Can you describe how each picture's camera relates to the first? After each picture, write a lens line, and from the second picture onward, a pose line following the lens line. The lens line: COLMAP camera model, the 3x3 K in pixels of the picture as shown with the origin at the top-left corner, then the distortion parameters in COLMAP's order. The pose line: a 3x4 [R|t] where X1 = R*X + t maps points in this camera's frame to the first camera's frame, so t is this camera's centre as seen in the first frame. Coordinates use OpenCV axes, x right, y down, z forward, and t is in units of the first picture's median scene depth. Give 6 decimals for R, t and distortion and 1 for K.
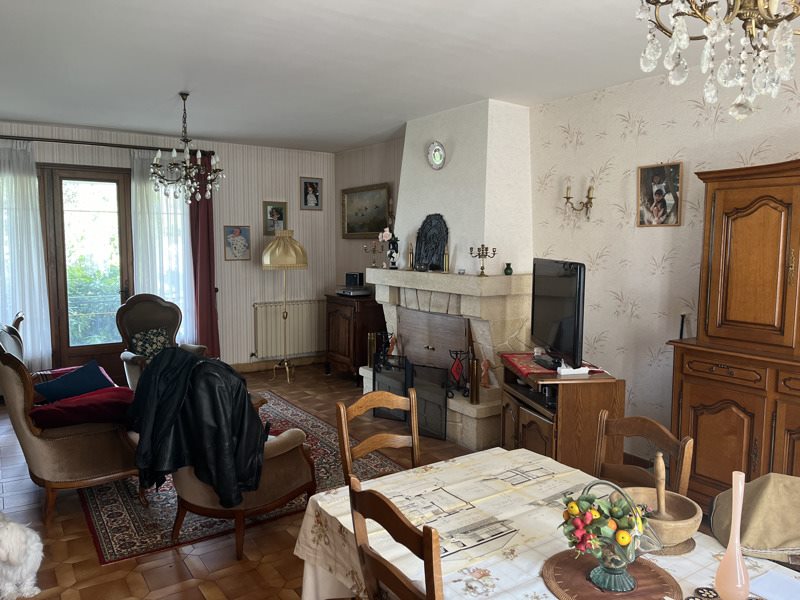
lens RADIAL K [[599.4, 0, 400.0], [0, 599.4, 300.0], [0, 0, 1]] dist [0.066736, -0.090146]
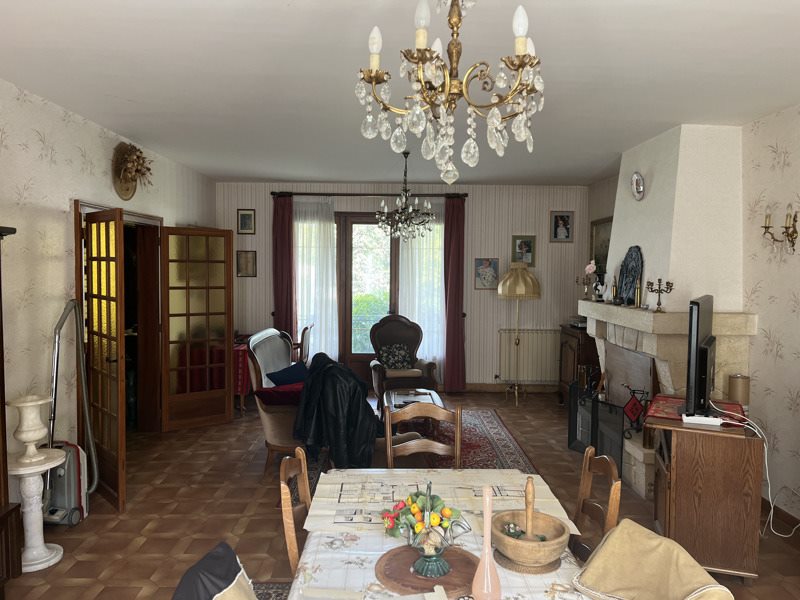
lens RADIAL K [[599.4, 0, 400.0], [0, 599.4, 300.0], [0, 0, 1]] dist [0.066736, -0.090146]
pose [[0.839355, 0.035590, -0.542417, 0.249641], [-0.061558, 0.997659, -0.029797, -0.004697], [0.540087, 0.058400, 0.839581, -0.011732]]
